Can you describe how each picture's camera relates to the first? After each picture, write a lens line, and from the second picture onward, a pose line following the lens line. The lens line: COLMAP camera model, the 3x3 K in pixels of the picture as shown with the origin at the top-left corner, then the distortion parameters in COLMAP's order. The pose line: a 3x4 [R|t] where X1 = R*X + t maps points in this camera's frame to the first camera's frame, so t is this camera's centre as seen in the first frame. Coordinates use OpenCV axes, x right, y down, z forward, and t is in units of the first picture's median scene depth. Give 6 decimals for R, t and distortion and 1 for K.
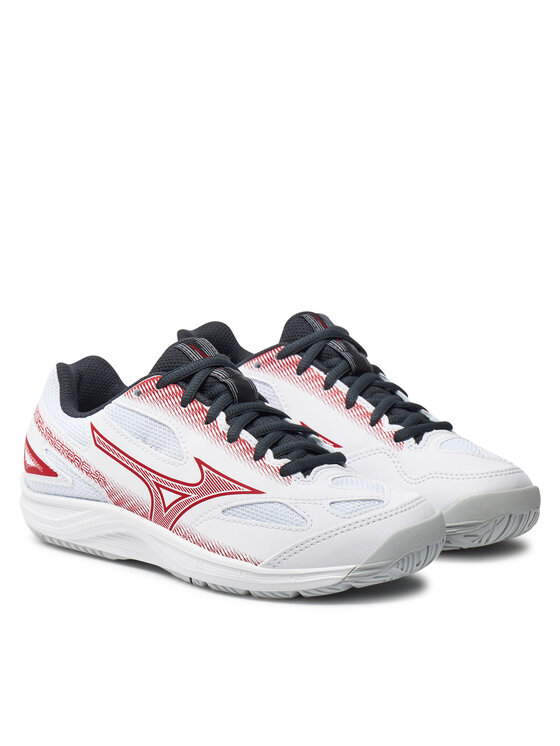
lens RADIAL K [[2175.2, 0, 280.0], [0, 2175.2, 373.0], [0, 0, 1]] dist [-0.457440, -0.140872]
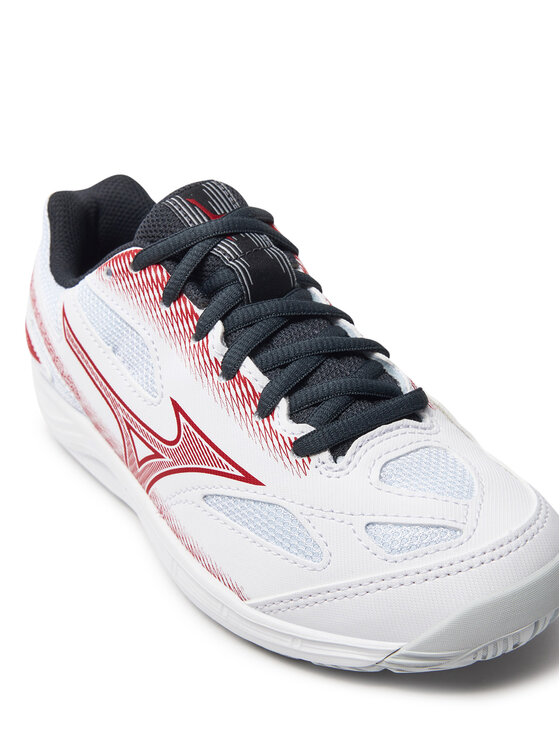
lens RADIAL K [[1053.0, 0, 280.0], [0, 1053.0, 373.0], [0, 0, 1]] dist [-0.110342, 0.003766]
pose [[0.961376, 0.076499, -0.264392, 0.068283], [0.013321, 0.946541, 0.322310, -0.062958], [0.274914, -0.313383, 0.908963, 0.737201]]
